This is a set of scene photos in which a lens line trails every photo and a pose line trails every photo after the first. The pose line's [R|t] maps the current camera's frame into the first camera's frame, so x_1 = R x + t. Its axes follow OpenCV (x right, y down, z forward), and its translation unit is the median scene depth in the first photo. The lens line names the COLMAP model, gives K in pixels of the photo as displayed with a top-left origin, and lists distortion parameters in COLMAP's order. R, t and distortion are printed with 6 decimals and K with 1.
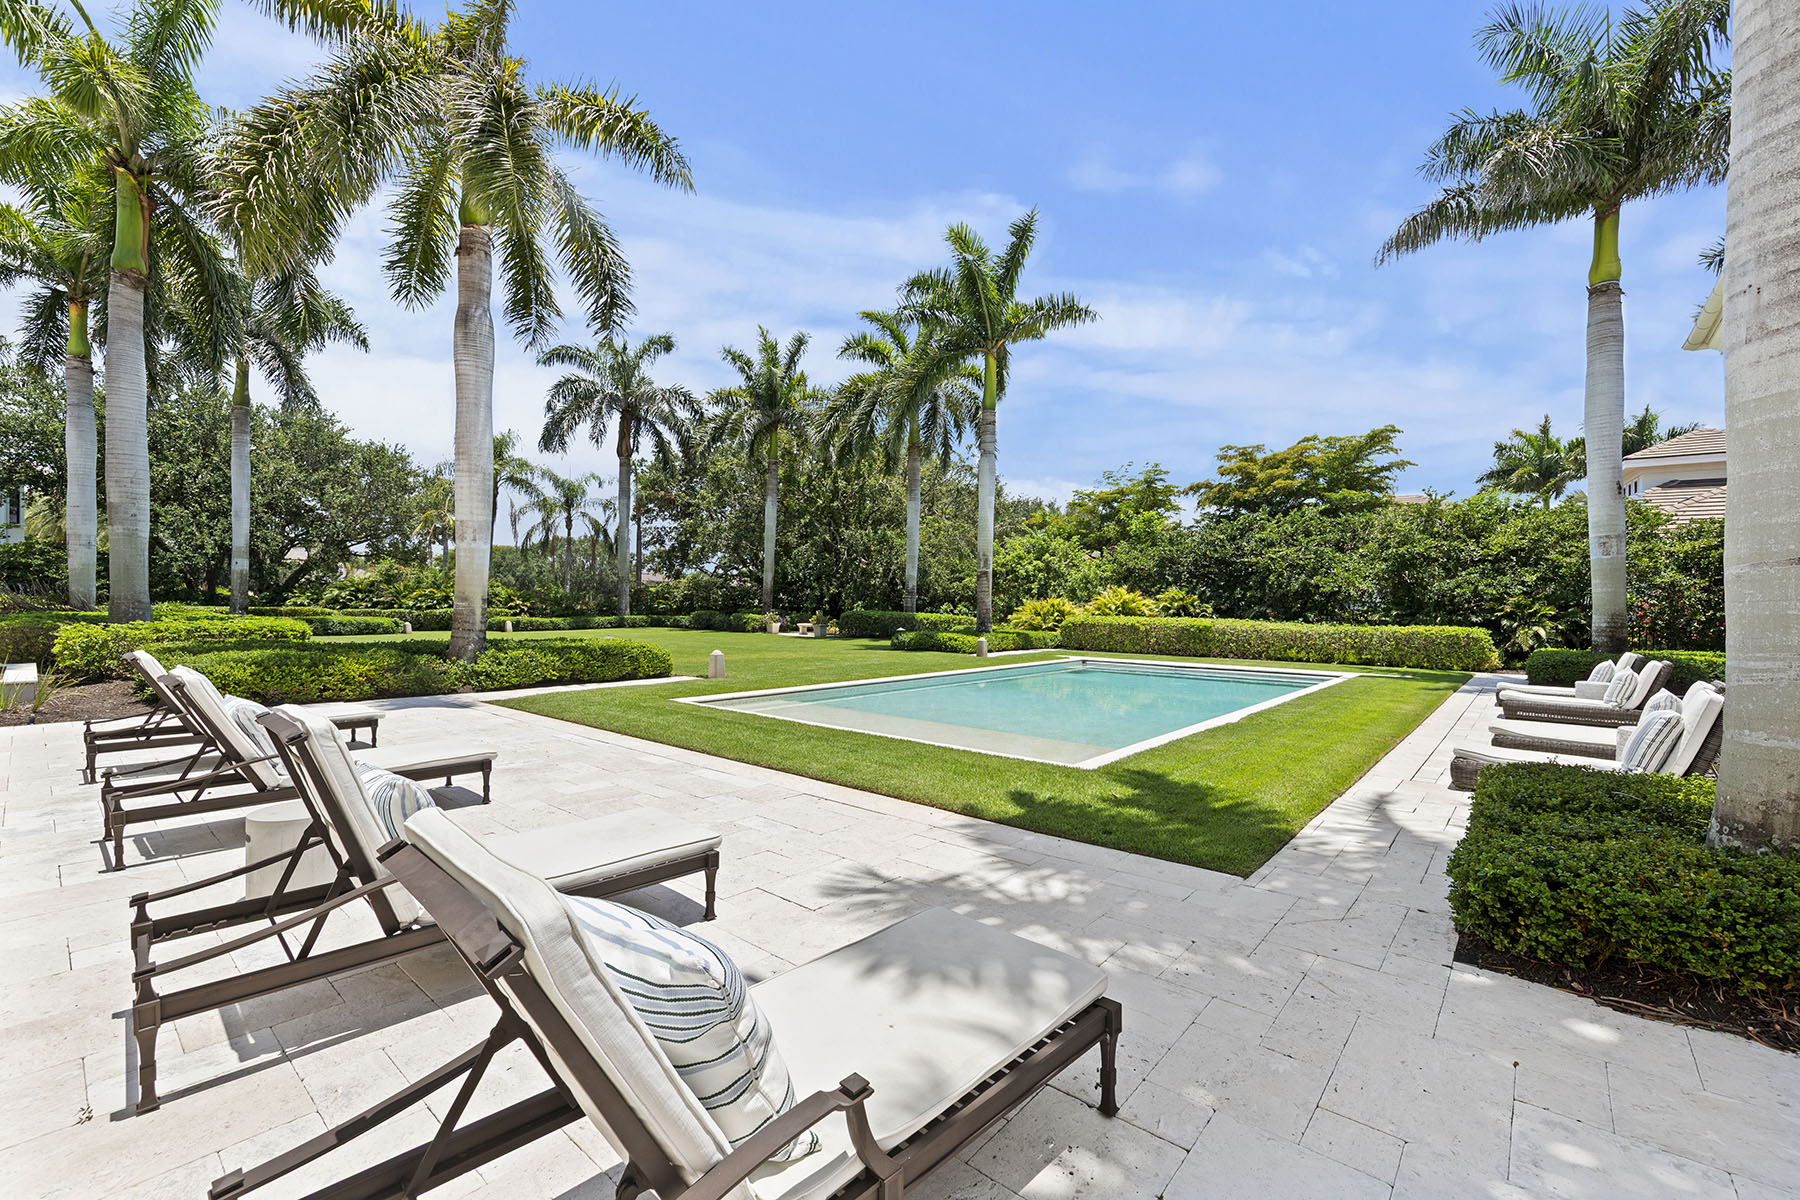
lens RADIAL K [[752.3, 0, 900.2], [0, 752.3, 606.3], [0, 0, 1]] dist [0.008585, -0.000956]
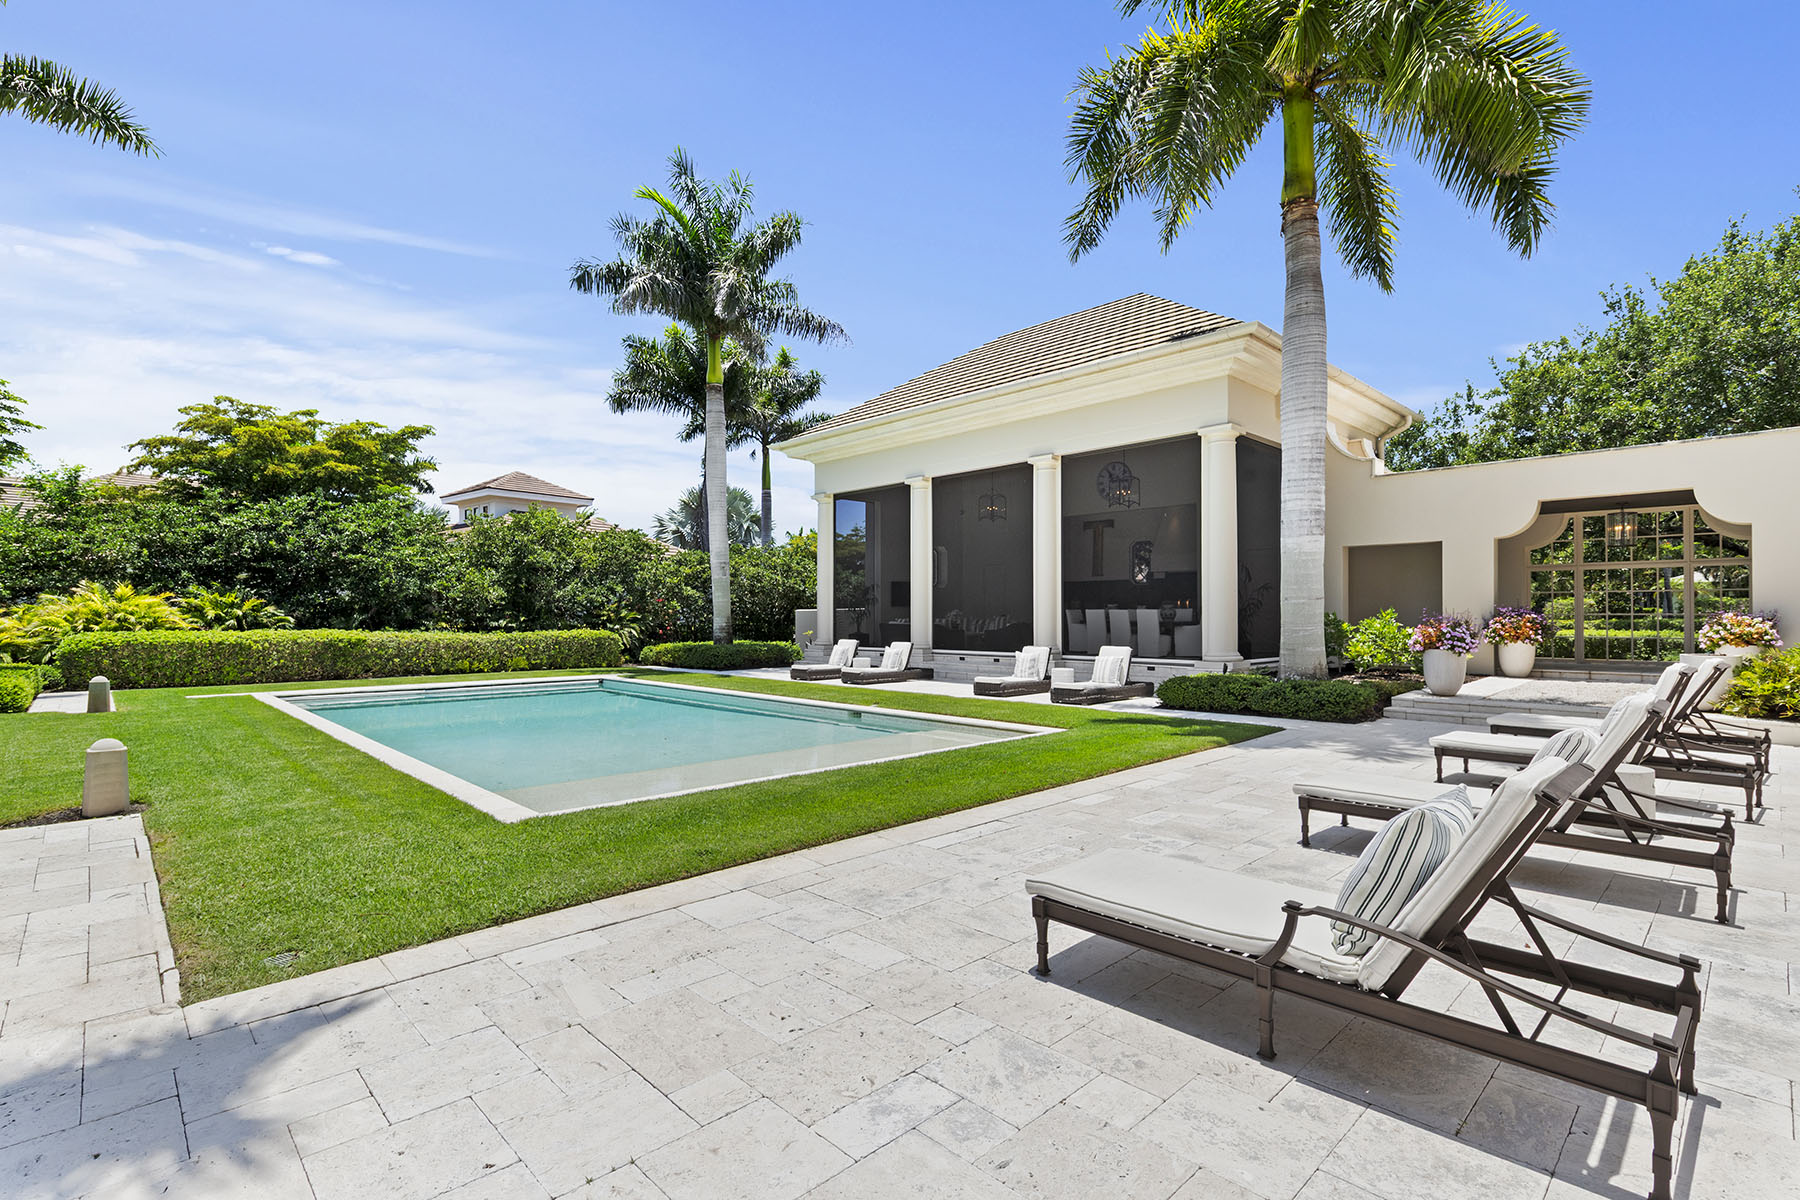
lens RADIAL K [[833.1, 0, 900.6], [0, 833.1, 605.6], [0, 0, 1]] dist [0.000620, 0.000068]
pose [[0.084759, 0.000336, 0.996401, -0.595231], [0.000953, 0.999999, -0.000419, -0.010095], [-0.996401, 0.000985, 0.084759, 0.533172]]
